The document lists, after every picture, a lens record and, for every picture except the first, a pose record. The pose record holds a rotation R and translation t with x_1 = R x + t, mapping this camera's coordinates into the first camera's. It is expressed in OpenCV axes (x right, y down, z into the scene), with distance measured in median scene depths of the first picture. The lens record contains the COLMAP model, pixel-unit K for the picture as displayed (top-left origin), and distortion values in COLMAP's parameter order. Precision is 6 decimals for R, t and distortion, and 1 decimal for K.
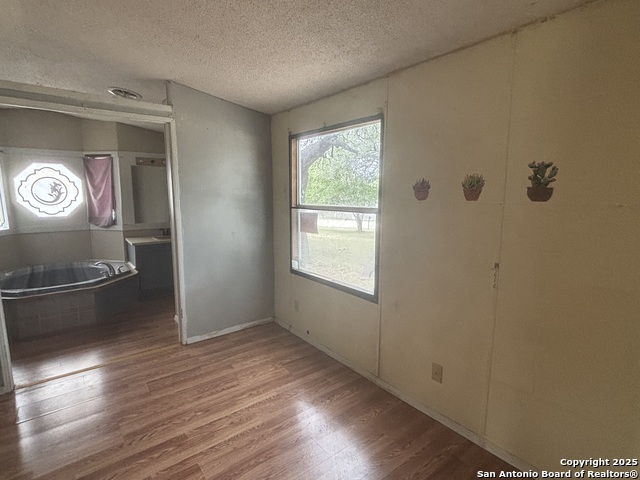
lens RADIAL K [[325.1, 0, 313.9], [0, 325.1, 238.6], [0, 0, 1]] dist [-0.004532, -0.000446]
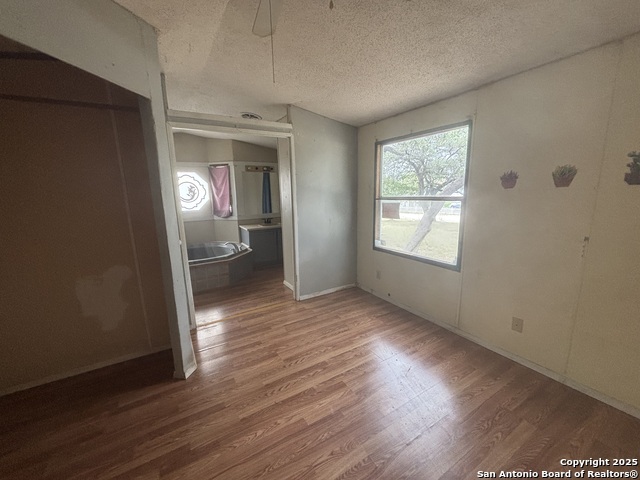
lens RADIAL K [[255.2, 0, 315.2], [0, 255.2, 239.9], [0, 0, 1]] dist [0.000324, 0.000135]
pose [[0.992921, -0.004097, -0.118705, -0.193915], [0.009747, 0.998845, 0.047060, 0.017032], [0.118375, -0.047884, 0.991814, -0.047286]]
